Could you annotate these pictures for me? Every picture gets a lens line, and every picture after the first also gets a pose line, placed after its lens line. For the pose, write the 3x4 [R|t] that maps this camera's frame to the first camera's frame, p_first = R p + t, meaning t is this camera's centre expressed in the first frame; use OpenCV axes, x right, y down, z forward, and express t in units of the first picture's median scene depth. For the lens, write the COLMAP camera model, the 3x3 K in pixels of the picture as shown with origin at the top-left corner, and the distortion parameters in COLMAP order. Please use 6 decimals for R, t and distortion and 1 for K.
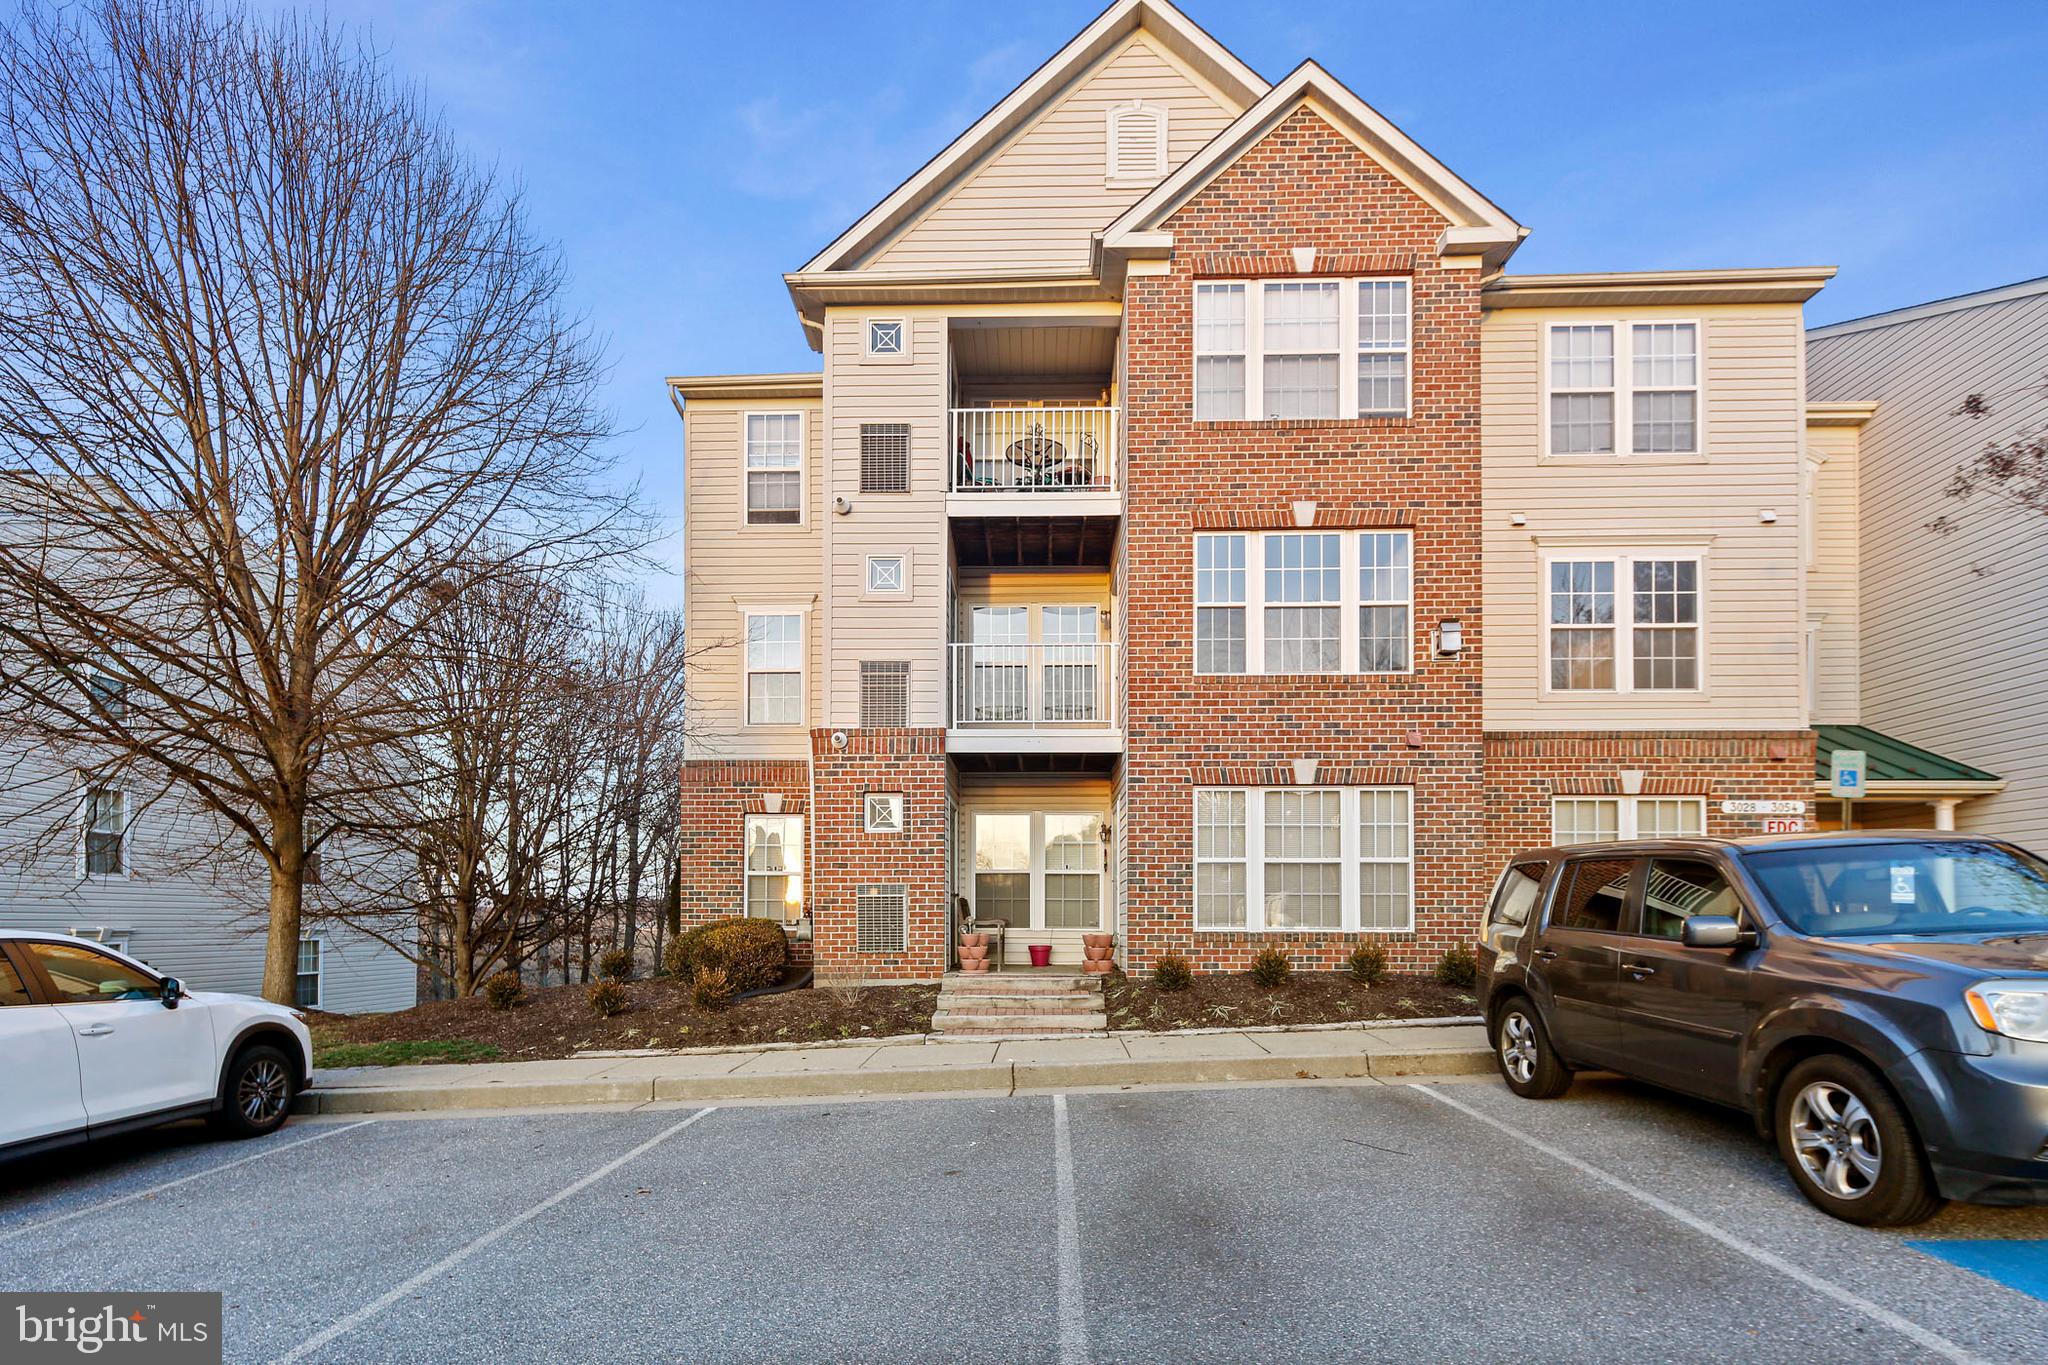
lens RADIAL K [[978.0, 0, 1035.9], [0, 978.0, 696.1], [0, 0, 1]] dist [0.024999, -0.008163]
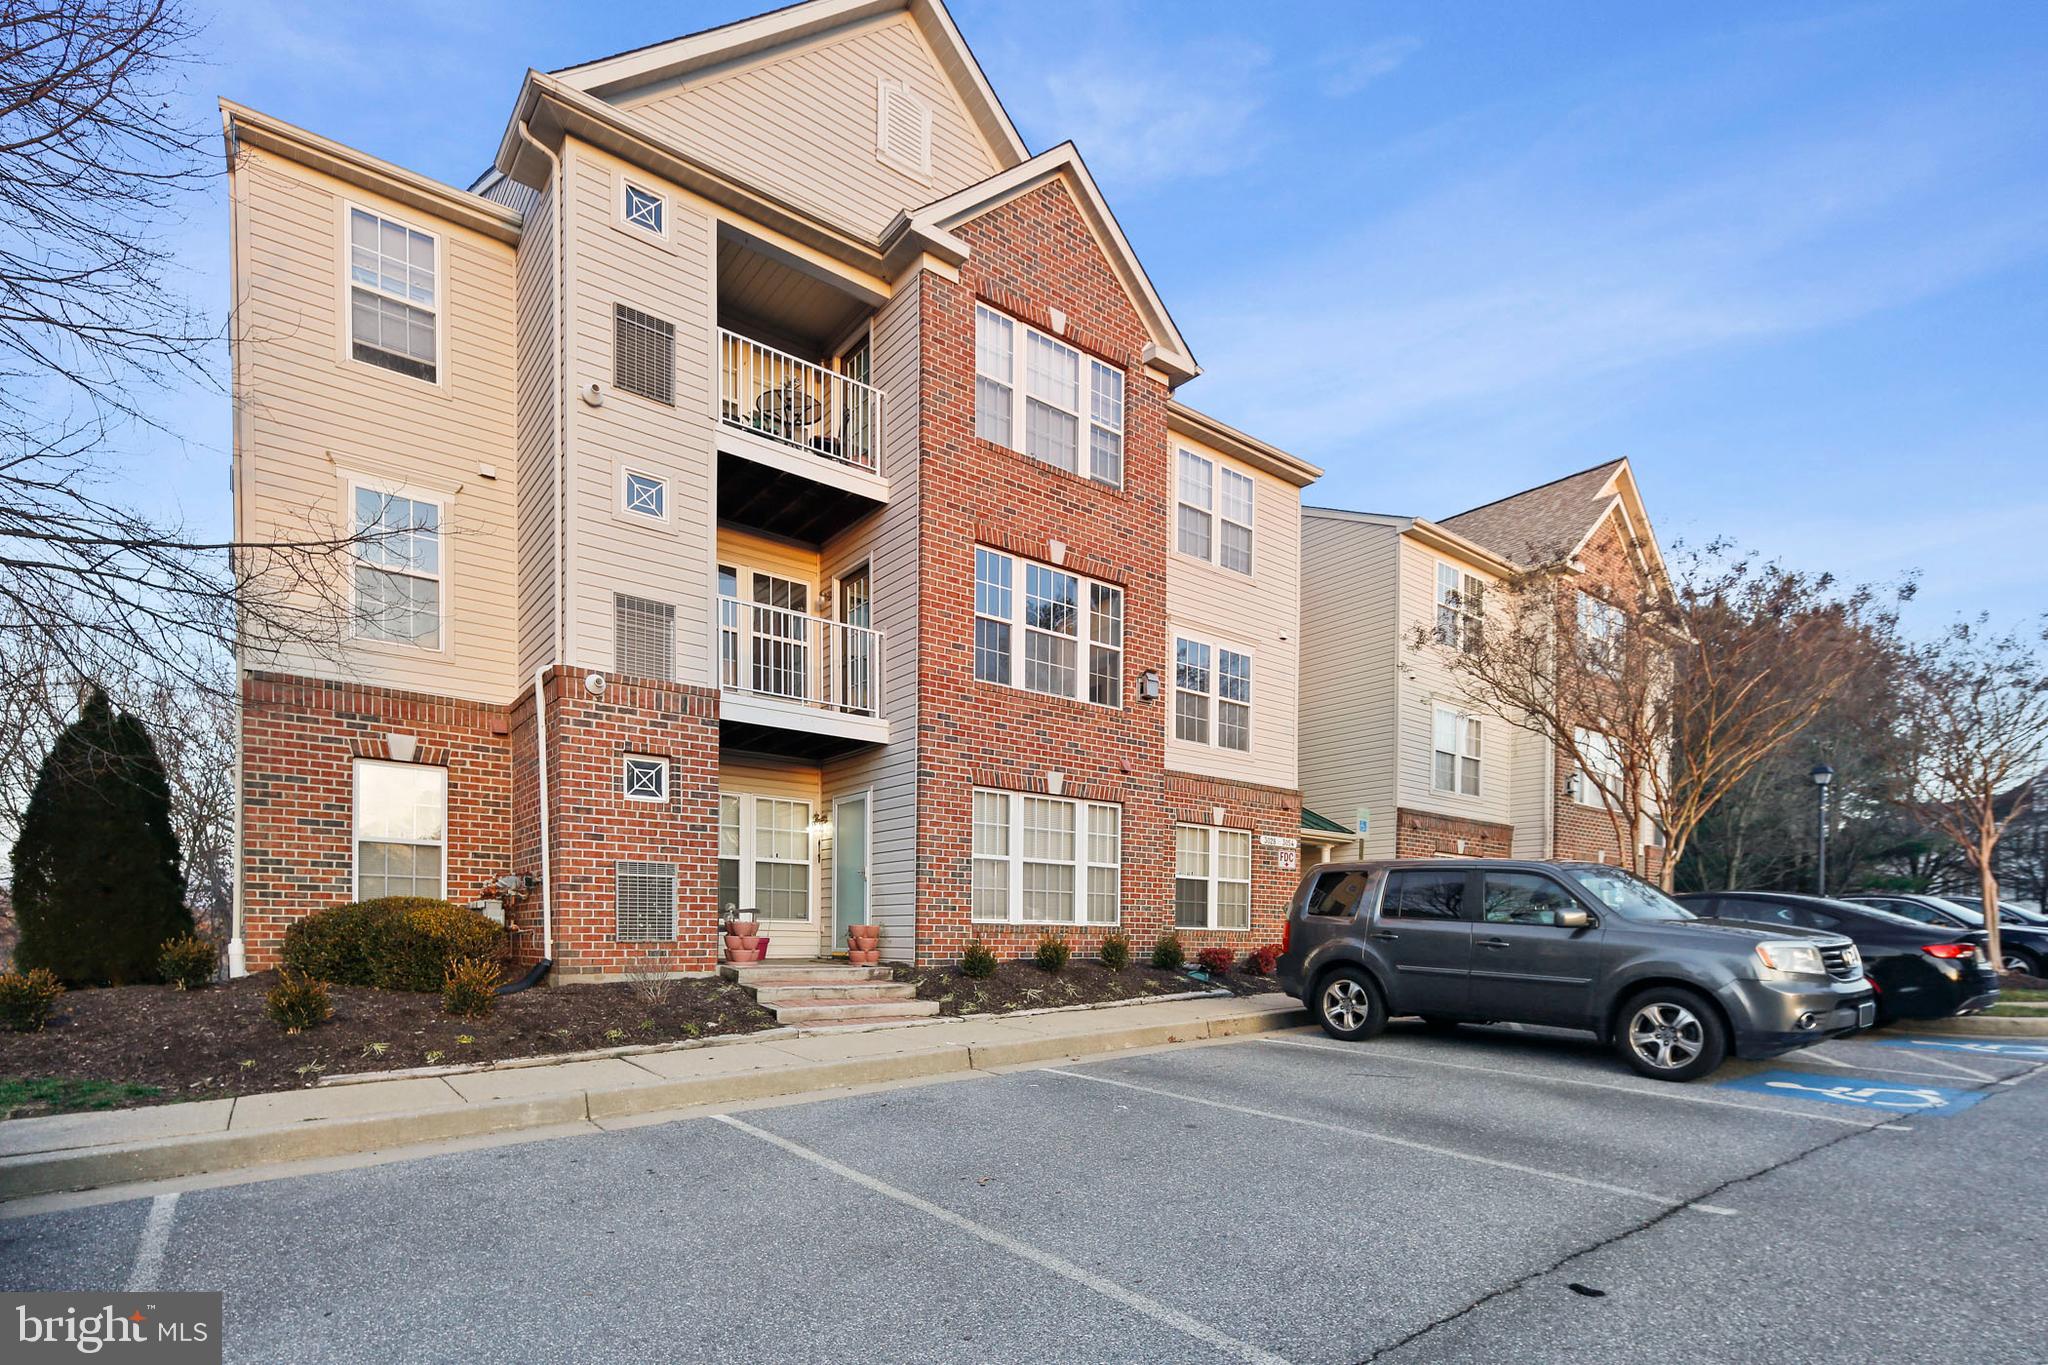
lens RADIAL K [[978.0, 0, 1035.9], [0, 978.0, 696.1], [0, 0, 1]] dist [0.024999, -0.008163]
pose [[0.773162, 0.160898, 0.613459, -0.454273], [-0.154040, 0.985960, -0.064456, 0.055042], [-0.615217, -0.044663, 0.787092, 0.132920]]
